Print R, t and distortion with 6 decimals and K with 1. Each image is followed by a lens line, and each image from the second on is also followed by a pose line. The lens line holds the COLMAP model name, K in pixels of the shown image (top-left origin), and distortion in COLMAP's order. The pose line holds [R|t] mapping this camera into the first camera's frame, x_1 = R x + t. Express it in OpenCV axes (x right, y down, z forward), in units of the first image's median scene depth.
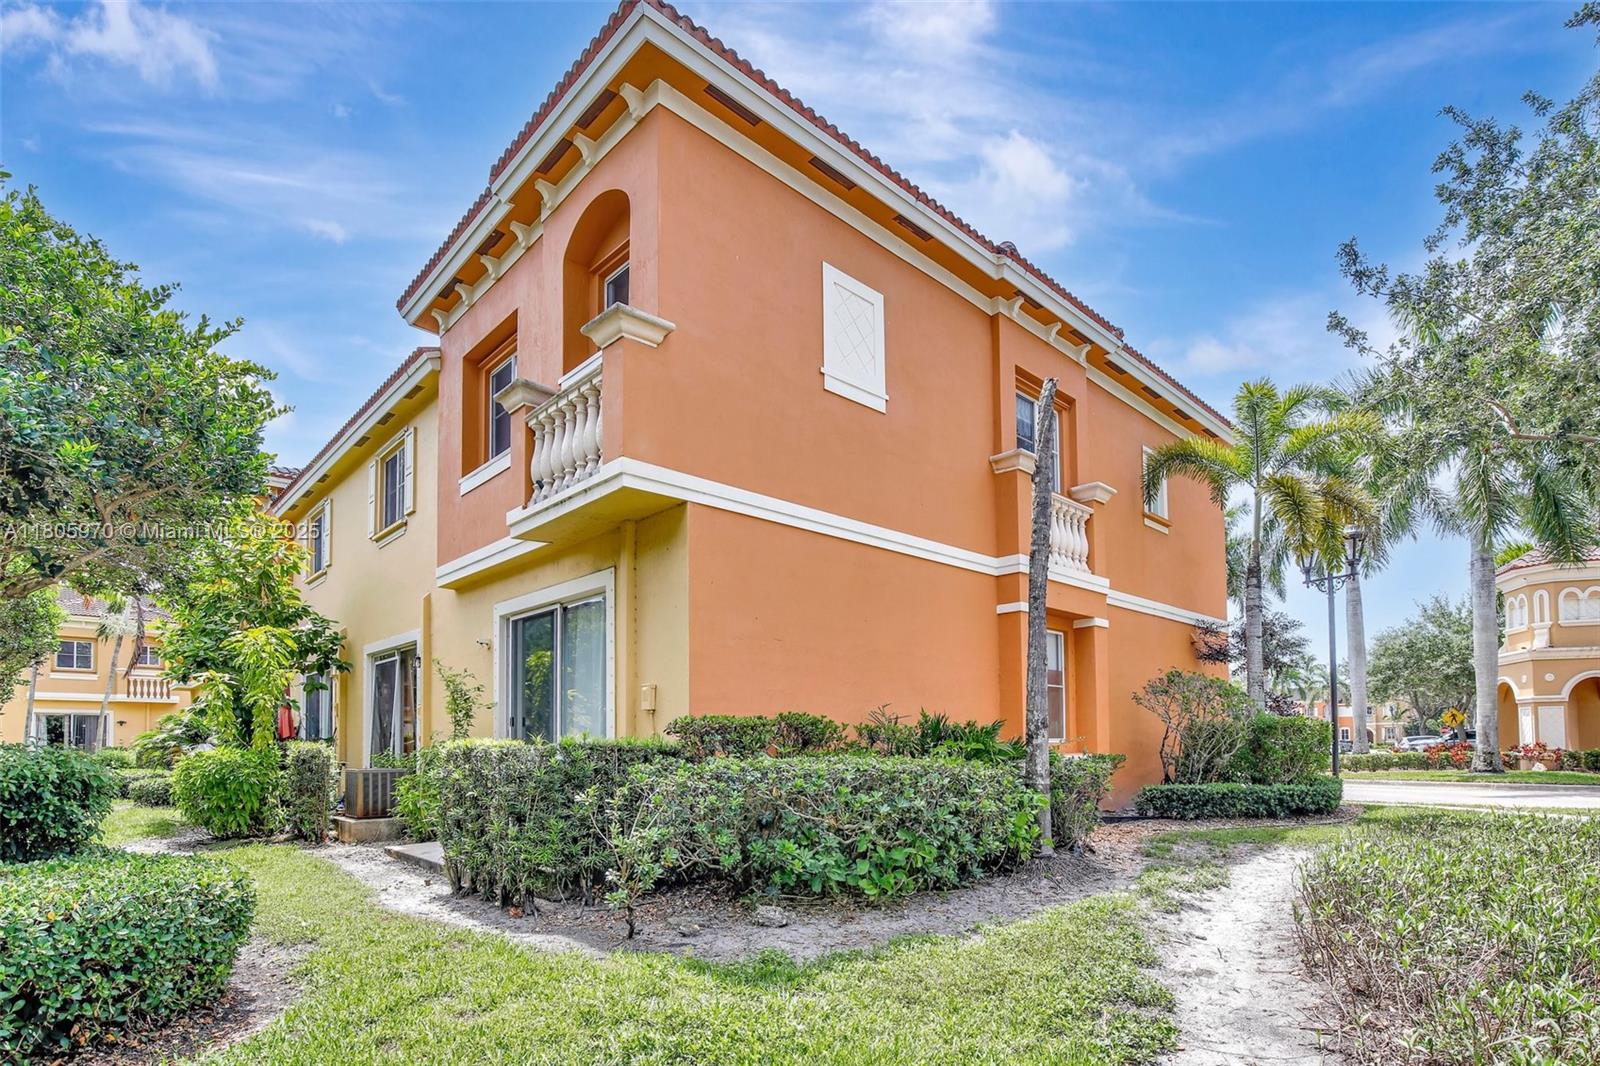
lens RADIAL K [[801.0, 0, 751.1], [0, 801.0, 731.4], [0, 0, 1]] dist [-0.003295, -0.000342]
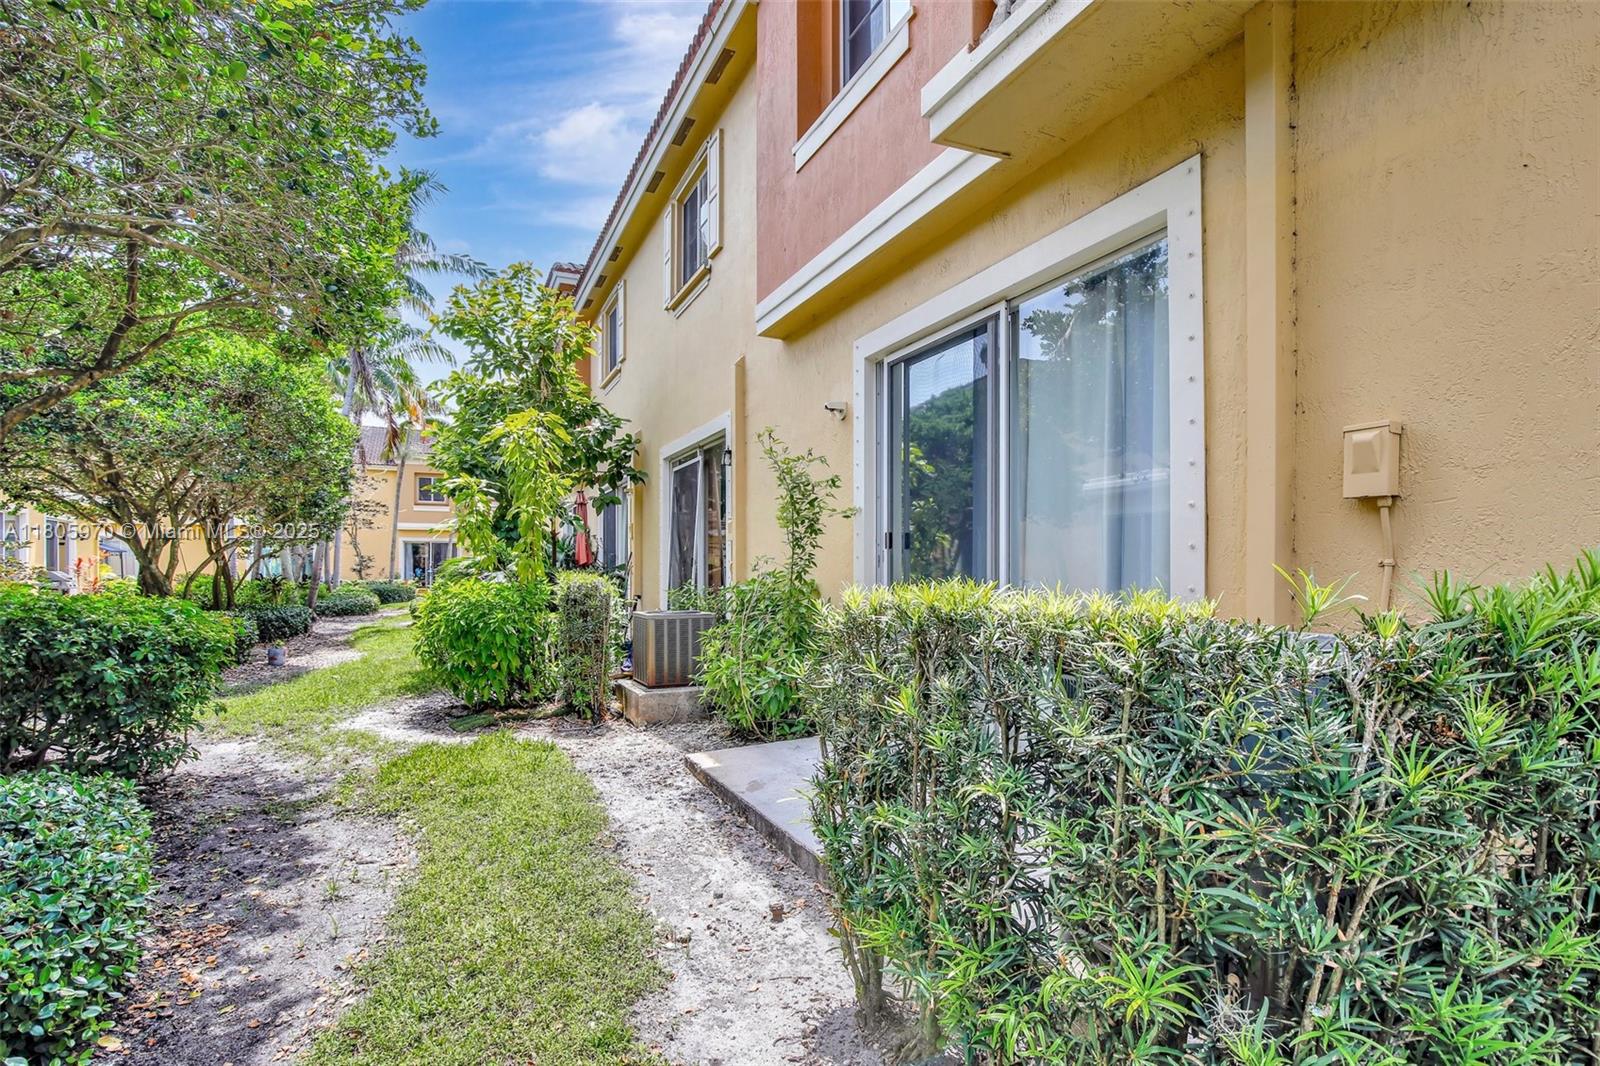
lens RADIAL K [[748.8, 0, 801.2], [0, 748.8, 562.7], [0, 0, 1]] dist [-0.001698, -0.000094]
pose [[0.961840, -0.002473, -0.273601, -0.182312], [0.005418, 0.999935, 0.010008, -0.000928], [0.273559, -0.011109, 0.961791, 0.401803]]
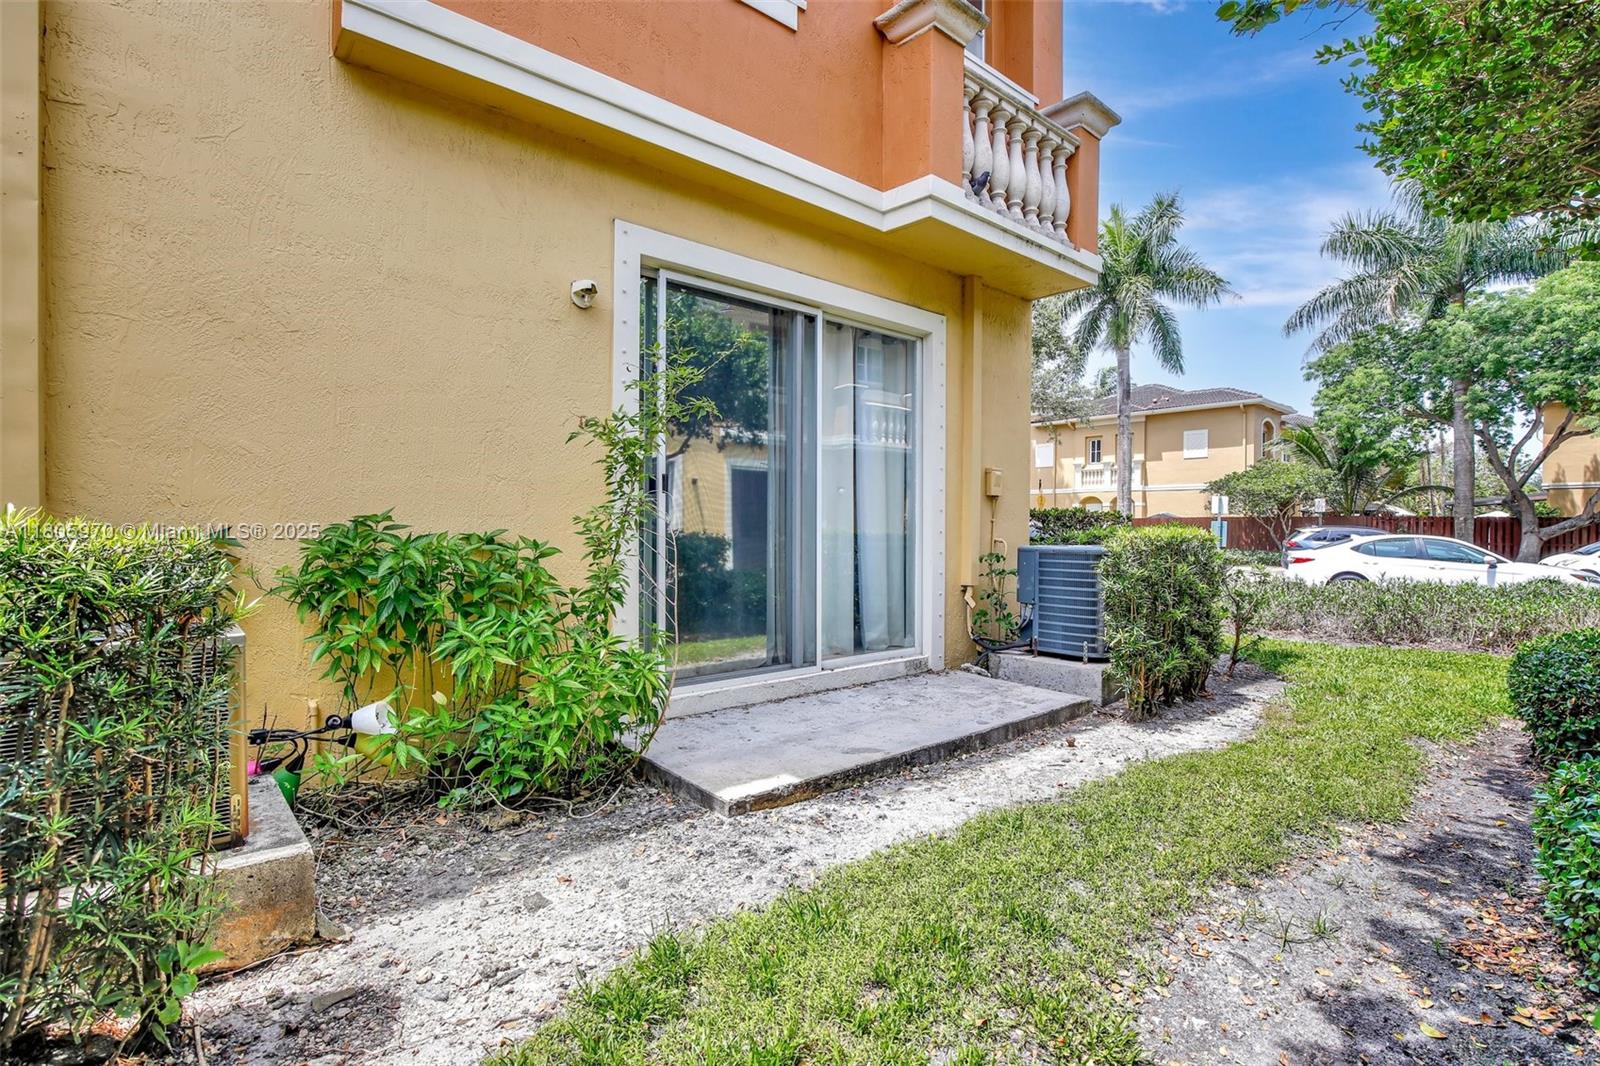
lens RADIAL K [[764.4, 0, 810.6], [0, 764.4, 507.4], [0, 0, 1]] dist [-0.003948, 0.000044]
pose [[0.002524, 0.022460, 0.999745, -0.648575], [-0.022332, 0.999500, -0.022398, 0.011088], [-0.999747, -0.022270, 0.003025, 0.768936]]
